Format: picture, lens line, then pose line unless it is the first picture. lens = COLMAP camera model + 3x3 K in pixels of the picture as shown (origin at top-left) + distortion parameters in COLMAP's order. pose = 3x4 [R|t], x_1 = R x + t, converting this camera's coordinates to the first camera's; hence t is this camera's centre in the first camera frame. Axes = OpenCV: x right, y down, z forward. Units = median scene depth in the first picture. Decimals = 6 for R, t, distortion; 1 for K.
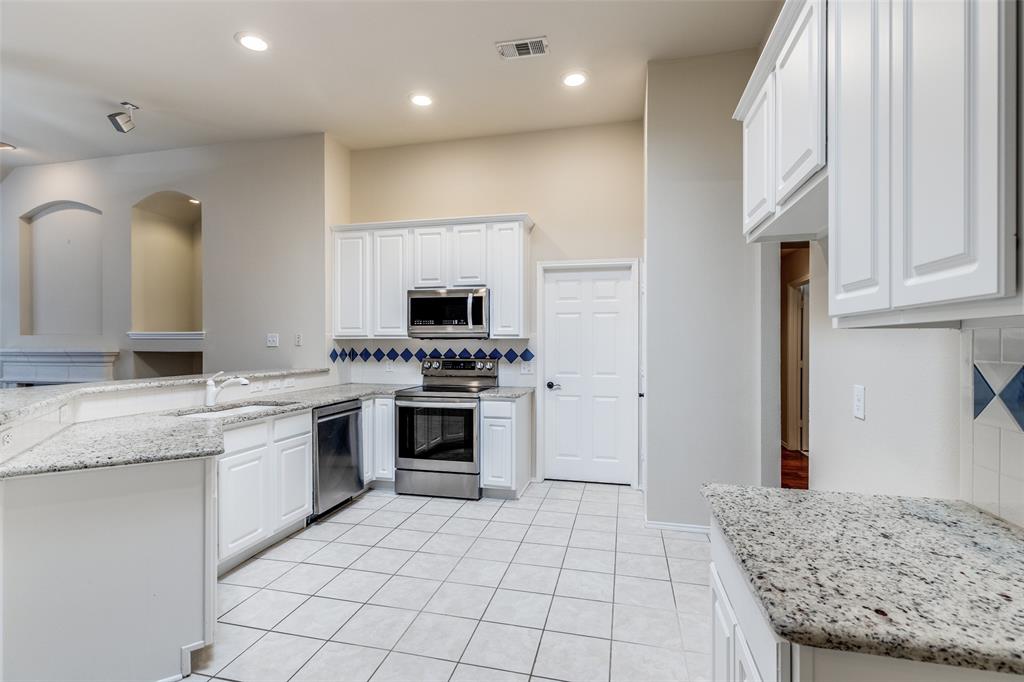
lens RADIAL K [[463.7, 0, 514.5], [0, 463.7, 344.7], [0, 0, 1]] dist [0.010287, -0.002910]
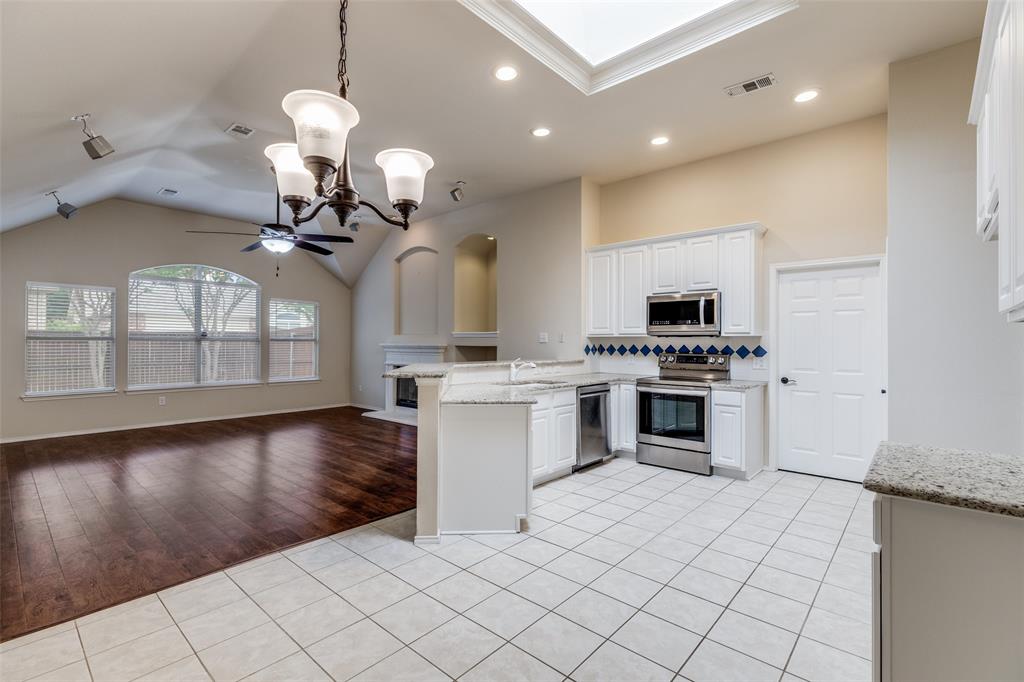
lens RADIAL K [[463.7, 0, 514.7], [0, 463.7, 338.1], [0, 0, 1]] dist [0.010287, -0.002910]
pose [[0.880703, 0.000066, -0.473670, 0.043264], [-0.007559, 0.999875, -0.013915, 0.012484], [0.473609, 0.015836, 0.880593, -0.251395]]
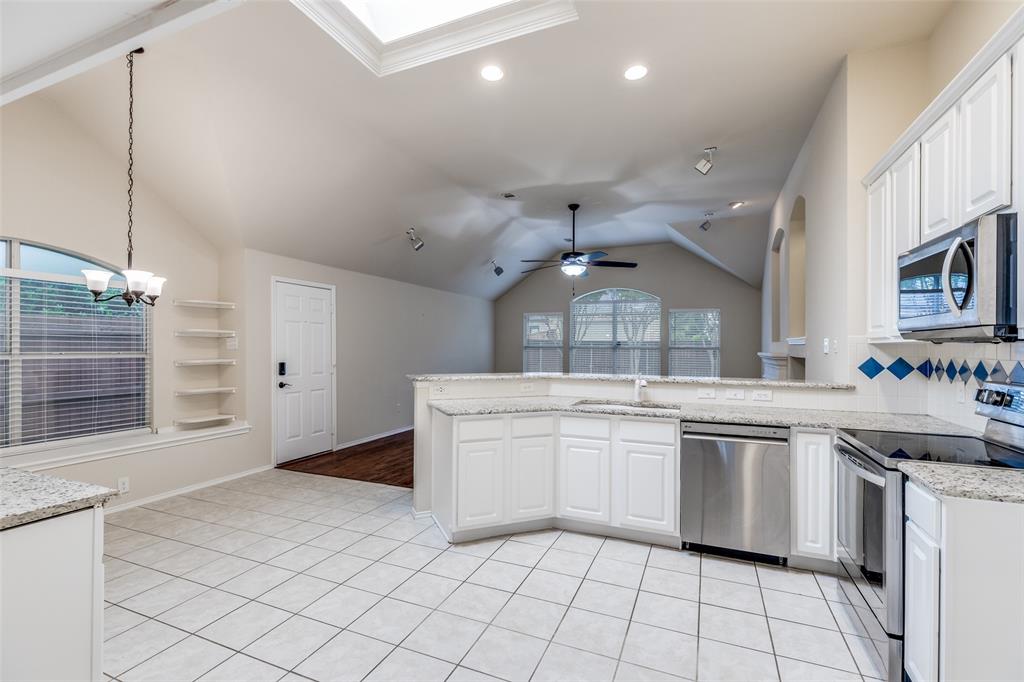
lens RADIAL K [[463.7, 0, 501.3], [0, 463.7, 344.0], [0, 0, 1]] dist [0.010287, -0.002910]
pose [[-0.174376, -0.007206, -0.984653, 0.458256], [-0.007934, 0.999951, -0.005913, -0.003047], [0.984647, 0.006781, -0.174425, 0.722077]]
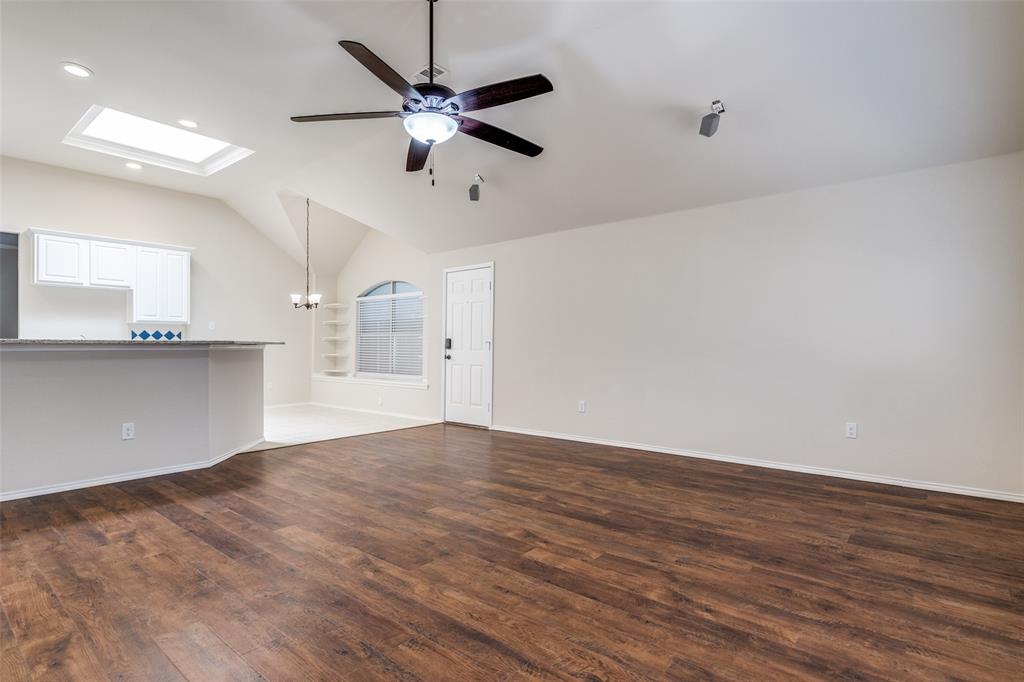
lens RADIAL K [[514.2, 0, 526.3], [0, 514.2, 347.4], [0, 0, 1]] dist [-0.002169, 0.000994]
pose [[-0.903854, 0.001227, 0.427839, -1.836241], [0.003504, 0.999984, 0.004535, 0.073759], [-0.427826, 0.005598, -0.903844, 1.415386]]
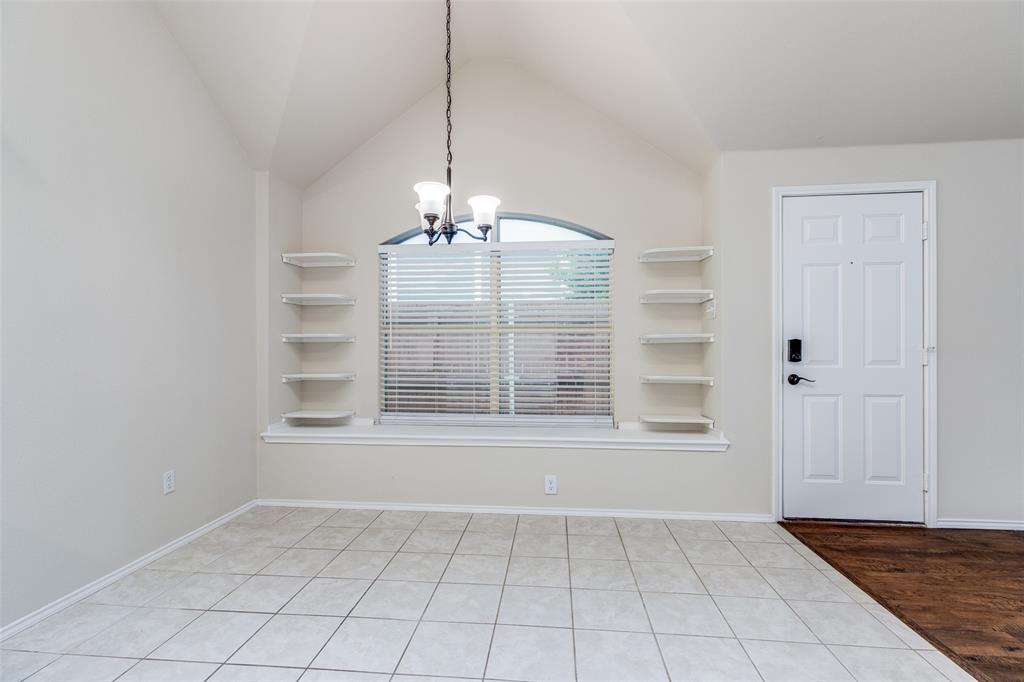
lens RADIAL K [[463.7, 0, 532.7], [0, 463.7, 351.5], [0, 0, 1]] dist [0.010287, -0.002910]
pose [[-0.986577, 0.002959, -0.163272, -0.207434], [0.000760, 0.999908, 0.013528, 0.056444], [0.163297, 0.013222, -0.986488, 0.541769]]
